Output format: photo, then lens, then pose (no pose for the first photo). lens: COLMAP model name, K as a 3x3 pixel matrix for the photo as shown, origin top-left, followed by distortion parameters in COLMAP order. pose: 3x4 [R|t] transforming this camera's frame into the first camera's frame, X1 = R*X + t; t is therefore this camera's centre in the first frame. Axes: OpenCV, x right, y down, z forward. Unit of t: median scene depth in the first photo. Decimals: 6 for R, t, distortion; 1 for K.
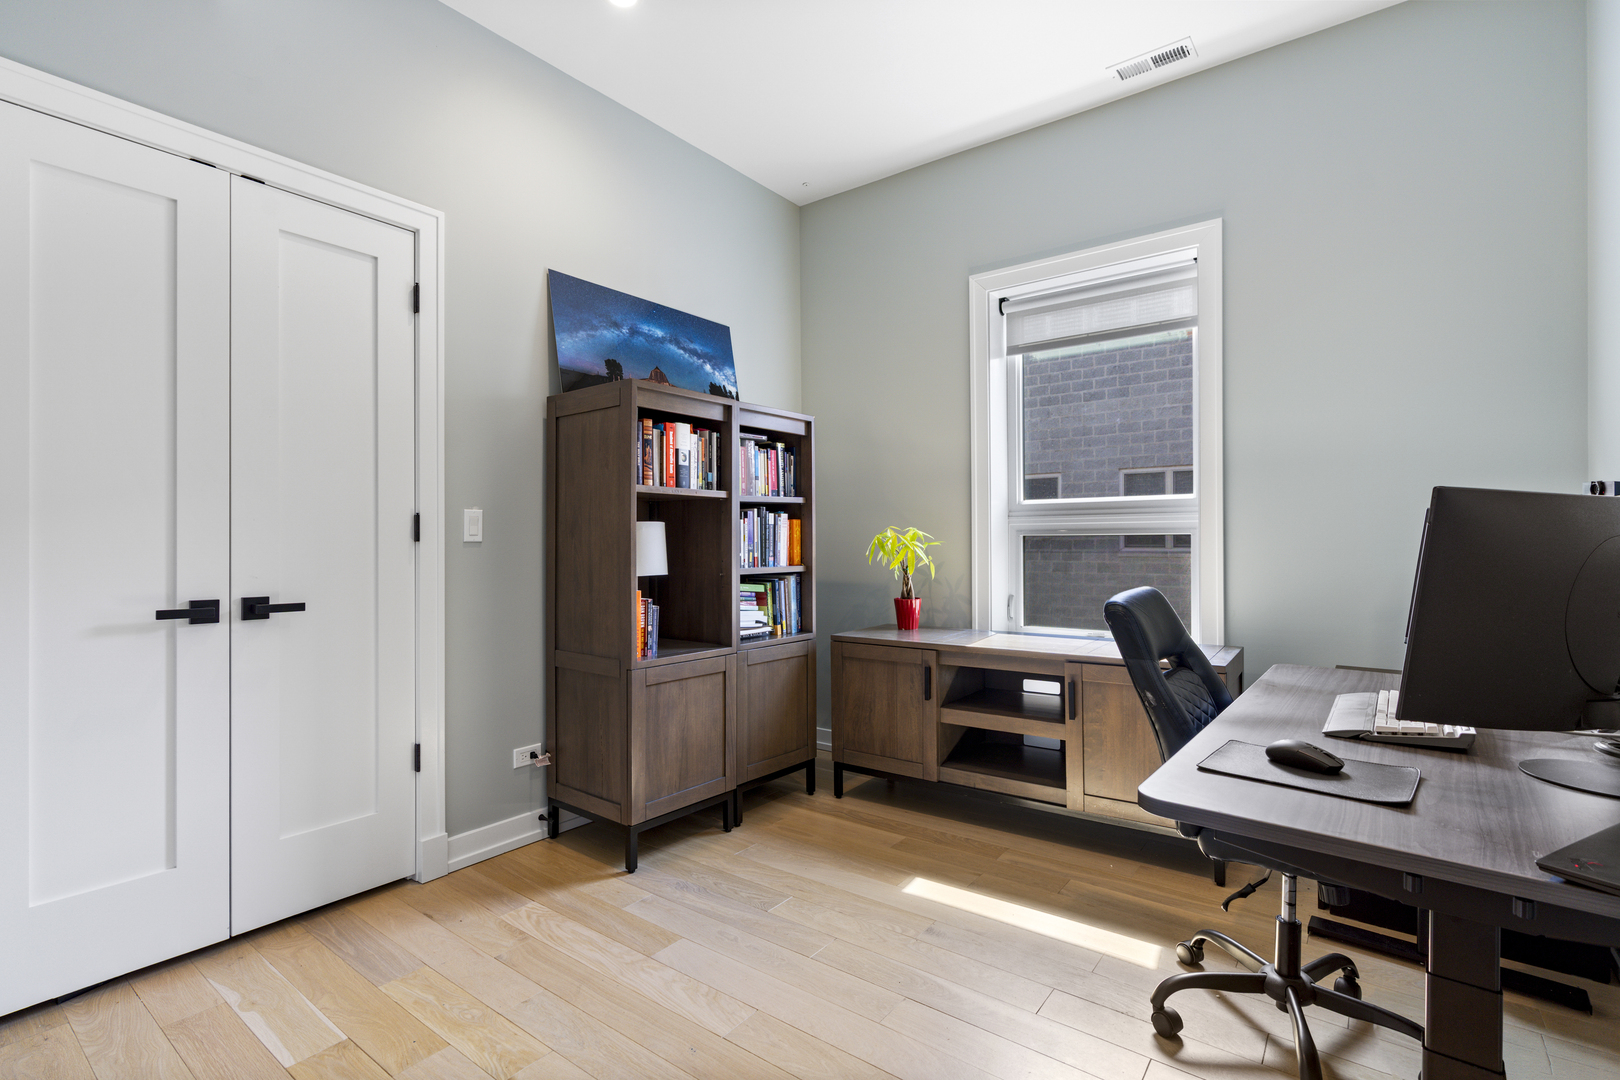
lens RADIAL K [[763.8, 0, 804.9], [0, 763.8, 534.6], [0, 0, 1]] dist [-0.004452, -0.000546]
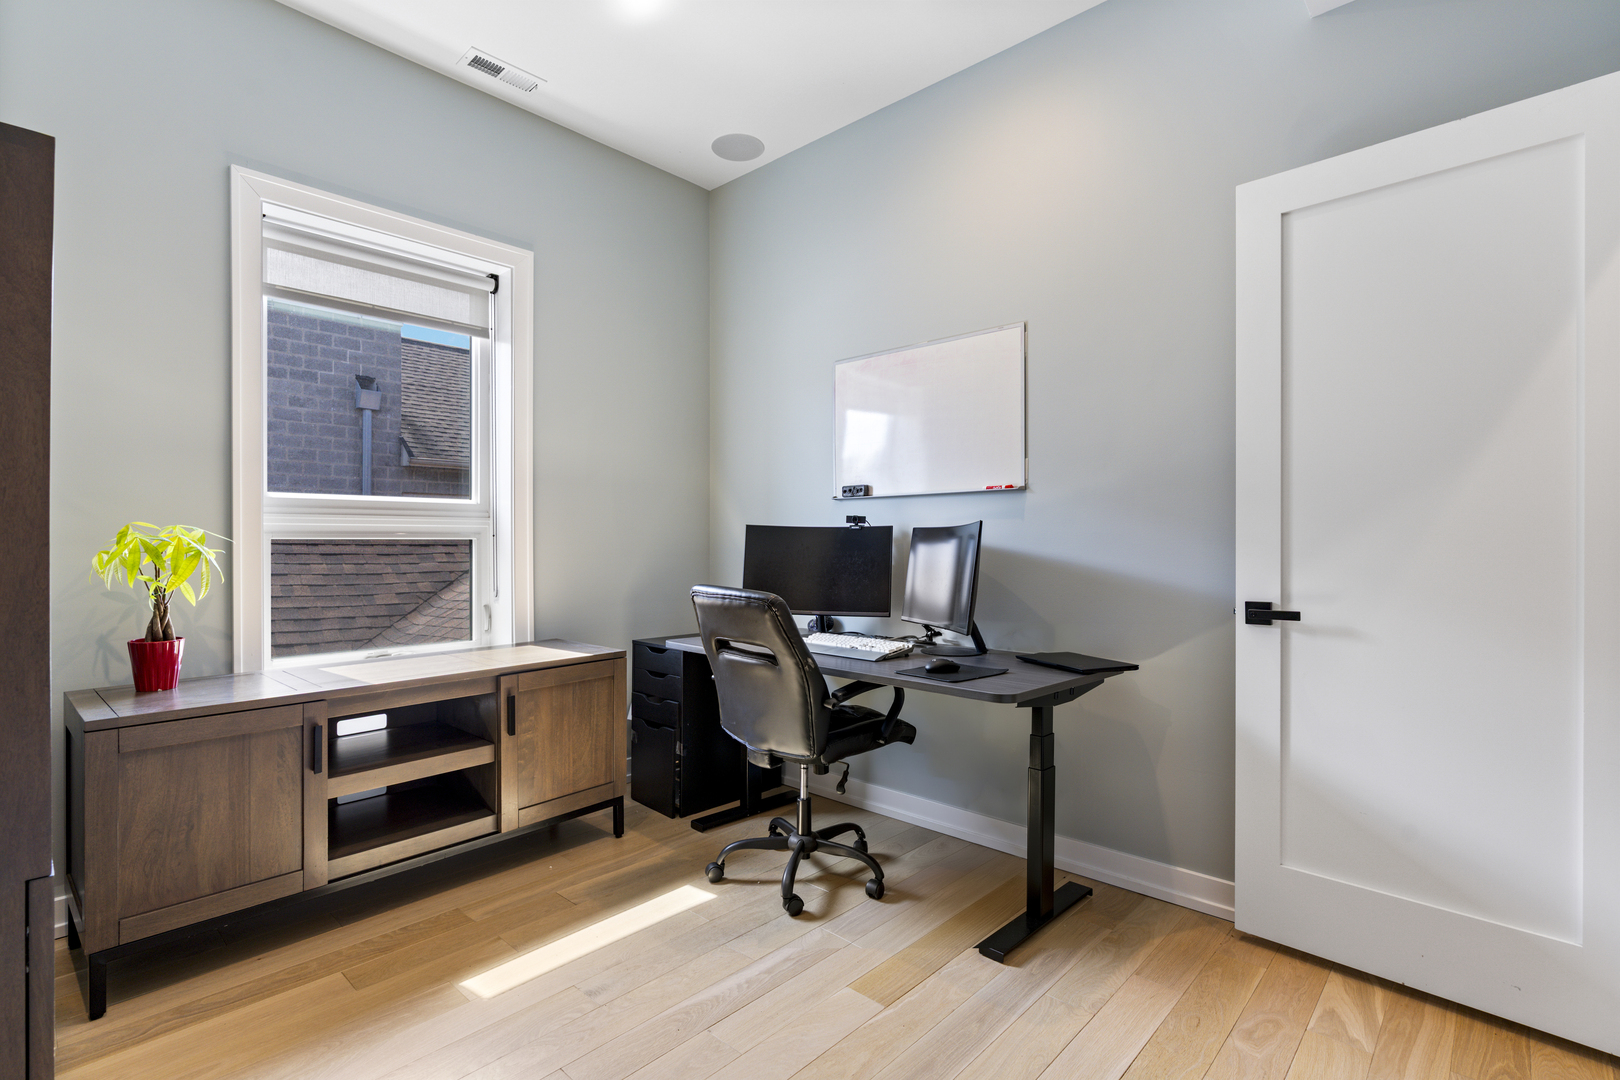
lens RADIAL K [[756.0, 0, 810.0], [0, 756.0, 540.0], [0, 0, 1]] dist [0.002029, 0.000227]
pose [[0.104020, 0.006148, 0.994556, -0.466730], [-0.005499, 0.999969, -0.005606, 0.003771], [-0.994560, -0.004886, 0.104050, 0.461398]]
